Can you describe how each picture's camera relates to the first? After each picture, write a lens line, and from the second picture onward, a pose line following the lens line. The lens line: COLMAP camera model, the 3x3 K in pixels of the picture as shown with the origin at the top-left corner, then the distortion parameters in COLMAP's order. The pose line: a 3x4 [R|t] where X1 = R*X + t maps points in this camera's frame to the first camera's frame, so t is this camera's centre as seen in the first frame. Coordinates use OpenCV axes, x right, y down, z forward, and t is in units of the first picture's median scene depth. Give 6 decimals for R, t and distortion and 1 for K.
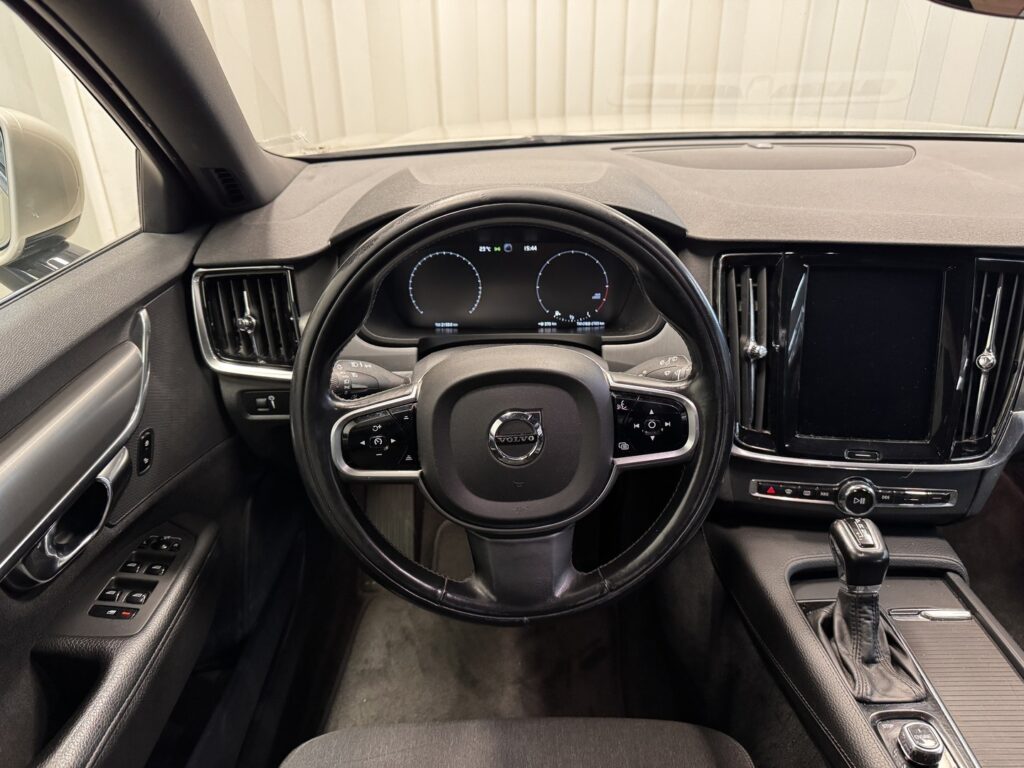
lens RADIAL K [[690.4, 0, 512.0], [0, 690.4, 384.0], [0, 0, 1]] dist [0.132967, -0.159808]
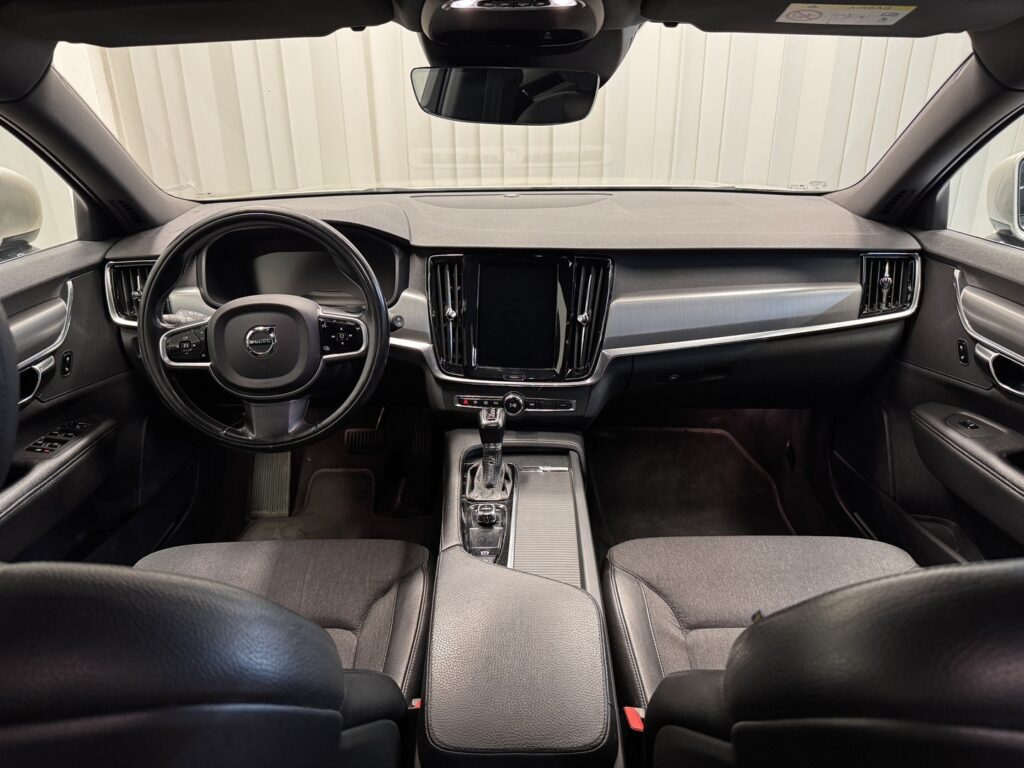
lens RADIAL K [[721.1, 0, 510.3], [0, 721.1, 395.5], [0, 0, 1]] dist [0.186098, -0.188578]
pose [[0.999020, 0.004223, -0.044063, 0.578857], [-0.007926, 0.996418, -0.084198, 0.293256], [0.043550, 0.084464, 0.995474, -0.685510]]
